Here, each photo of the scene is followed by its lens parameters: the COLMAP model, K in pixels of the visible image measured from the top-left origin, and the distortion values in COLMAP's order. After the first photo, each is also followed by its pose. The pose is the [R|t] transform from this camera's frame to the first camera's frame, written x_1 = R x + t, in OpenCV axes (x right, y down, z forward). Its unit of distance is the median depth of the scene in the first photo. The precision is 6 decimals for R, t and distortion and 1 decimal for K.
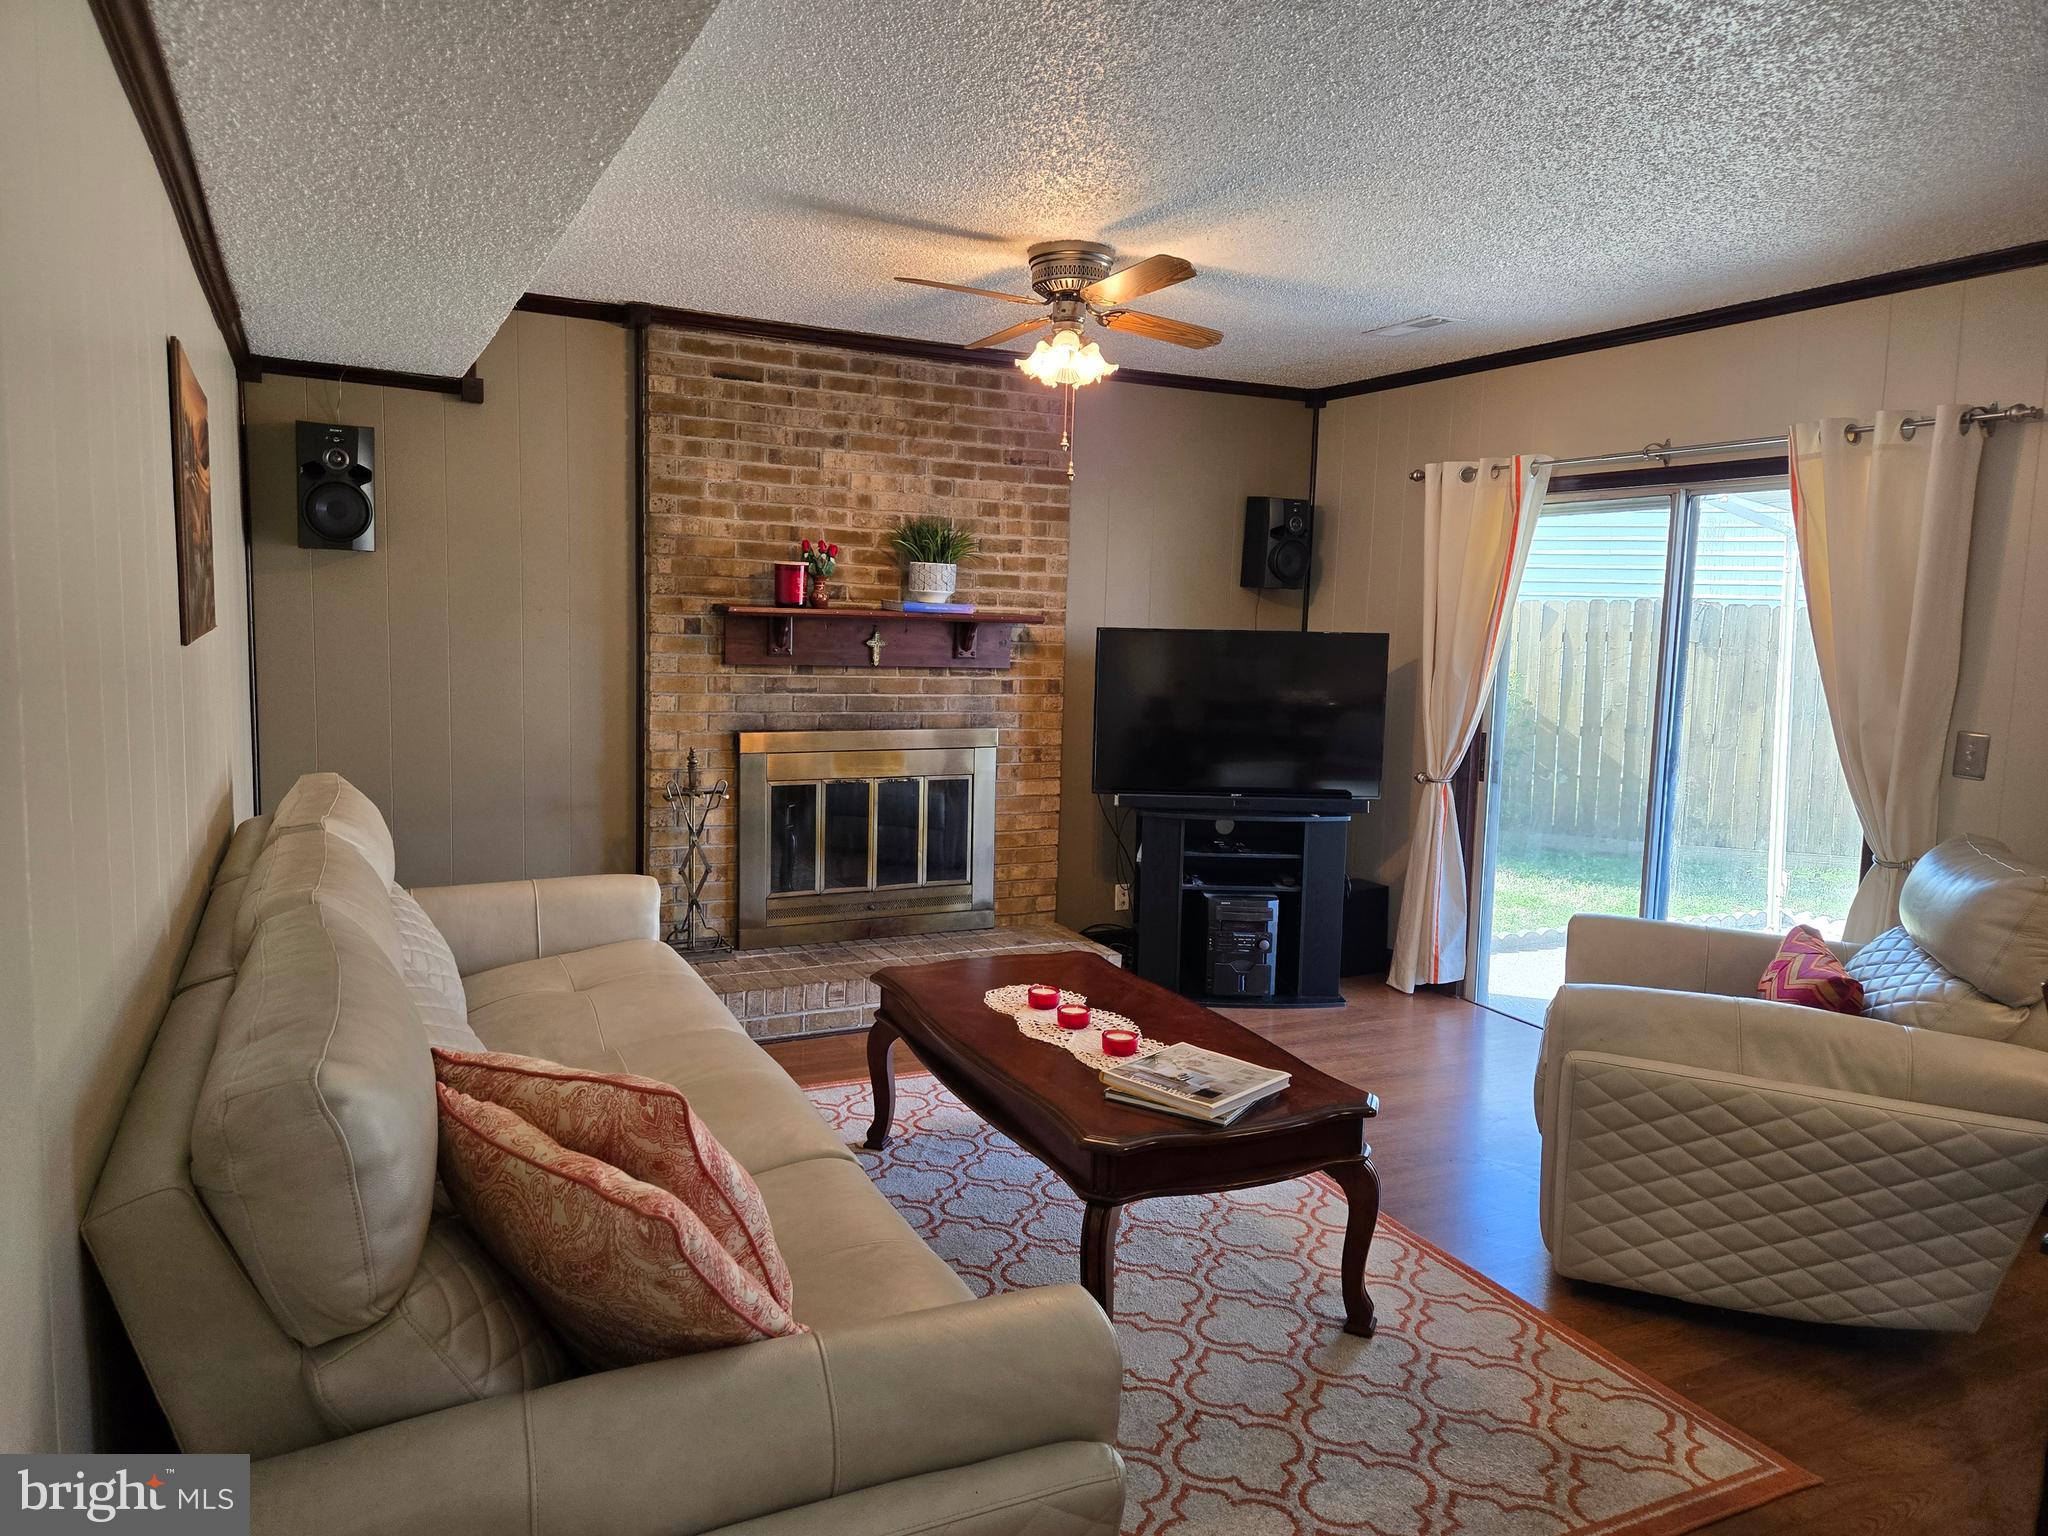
lens RADIAL K [[1372.1, 0, 996.5], [0, 1372.1, 754.1], [0, 0, 1]] dist [0.071863, -0.064255]
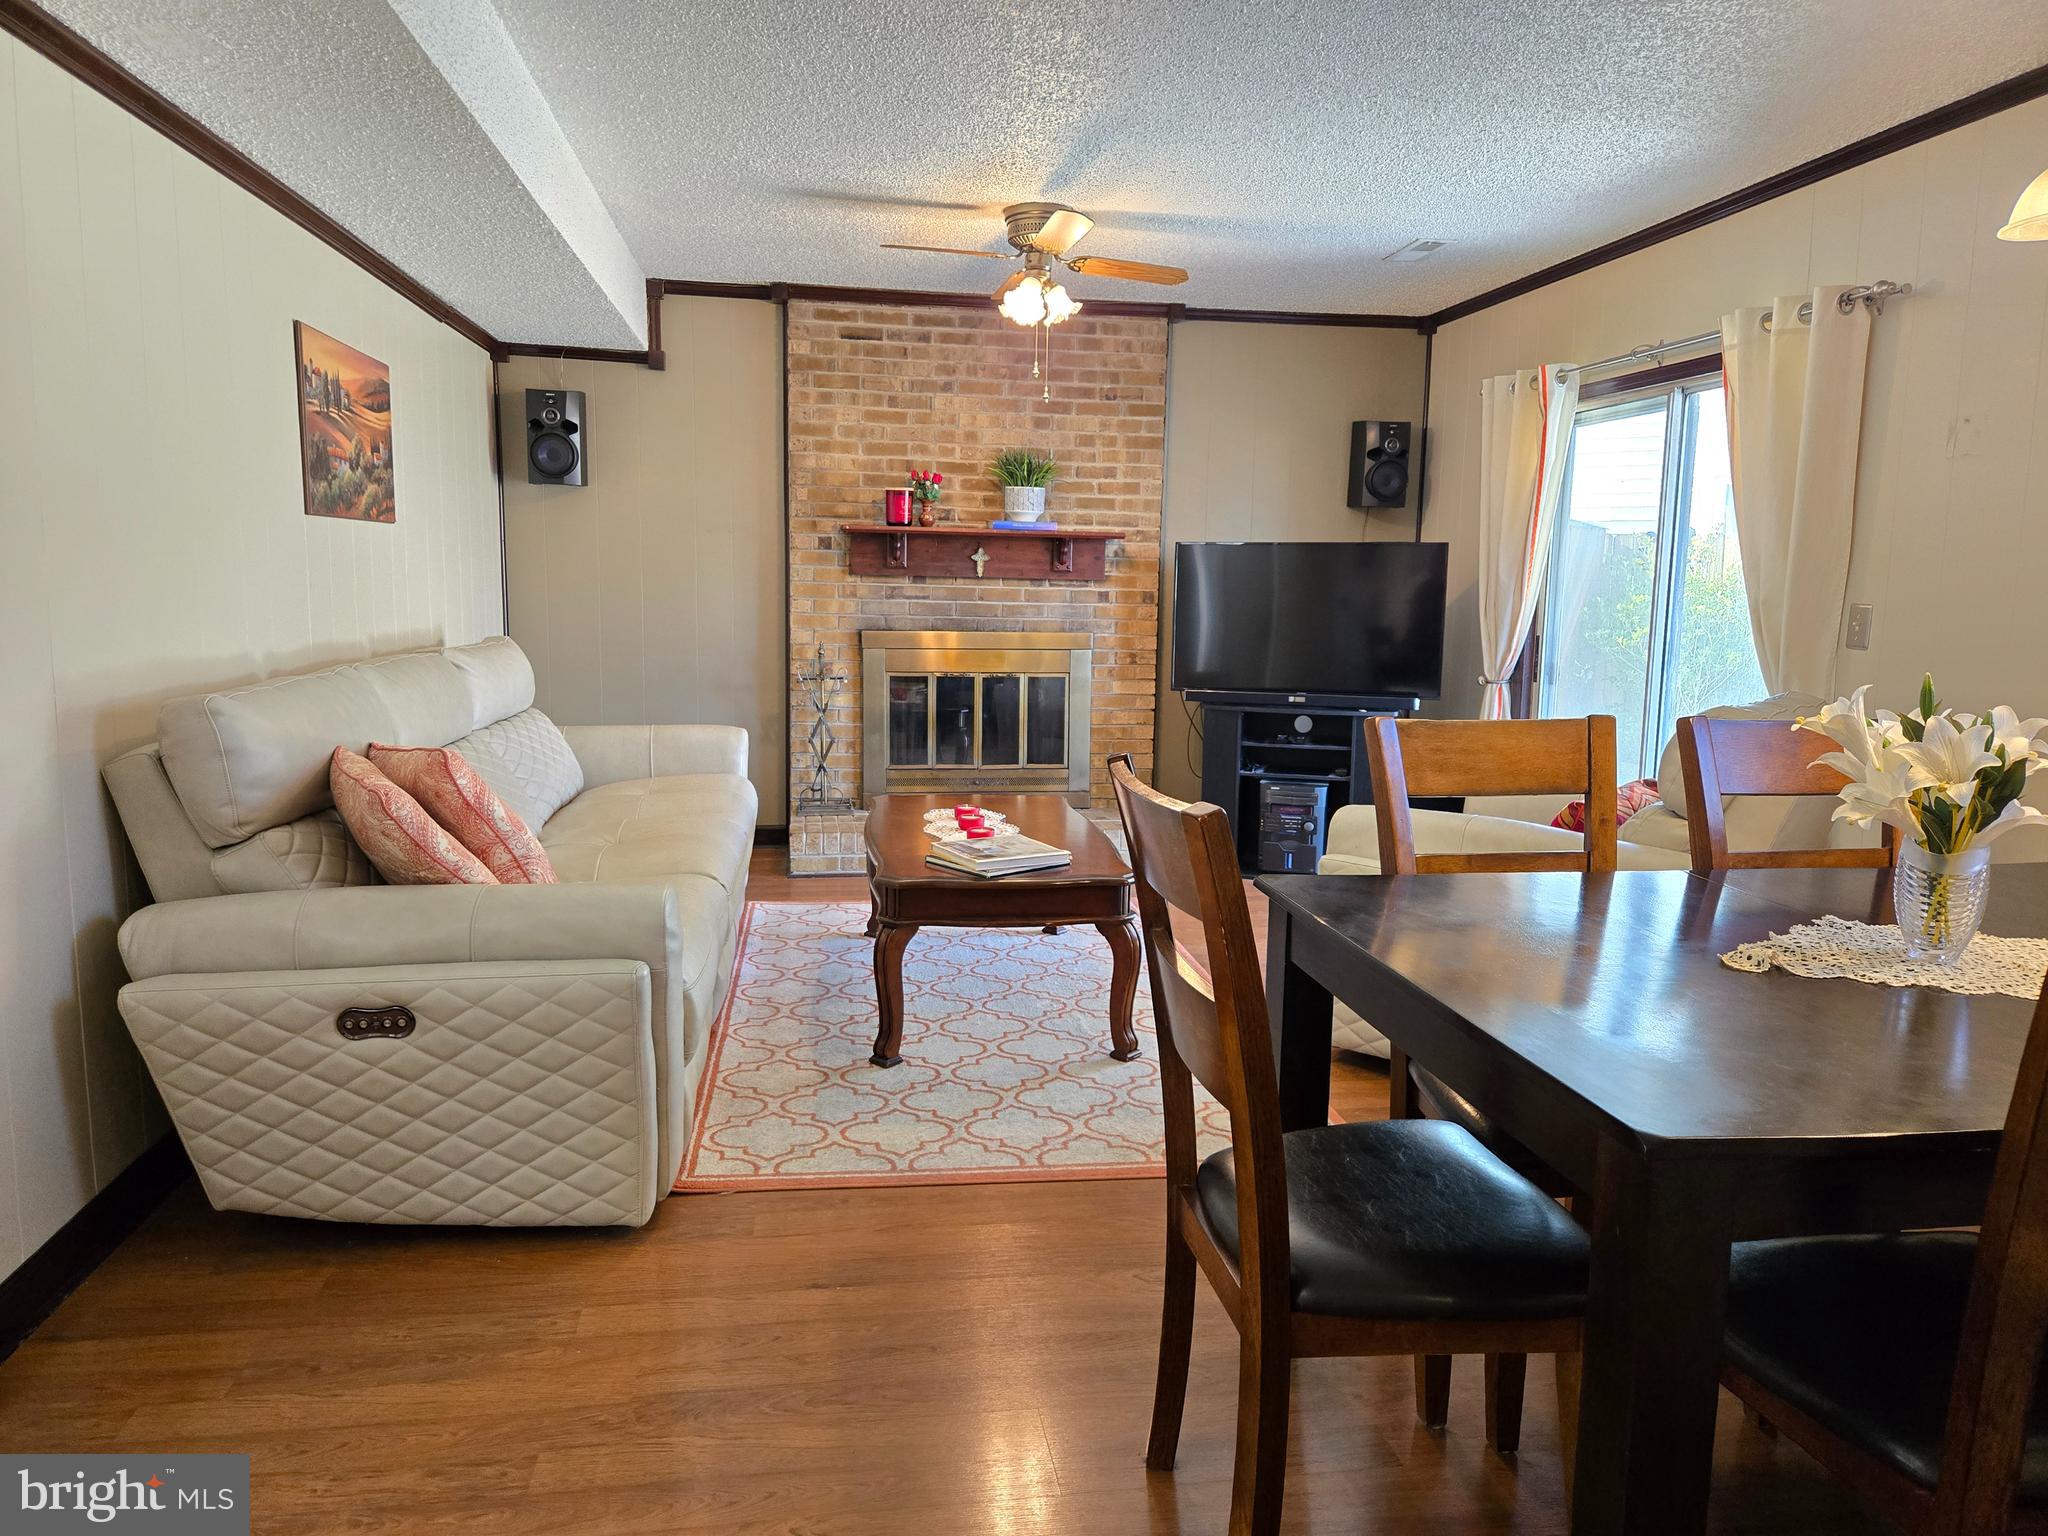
lens RADIAL K [[1372.1, 0, 1005.5], [0, 1372.1, 750.5], [0, 0, 1]] dist [0.071863, -0.064255]
pose [[0.954847, 0.027368, -0.295835, 0.346358], [-0.022837, 0.999563, 0.018761, 0.075400], [0.296220, -0.011158, 0.955055, -0.150736]]
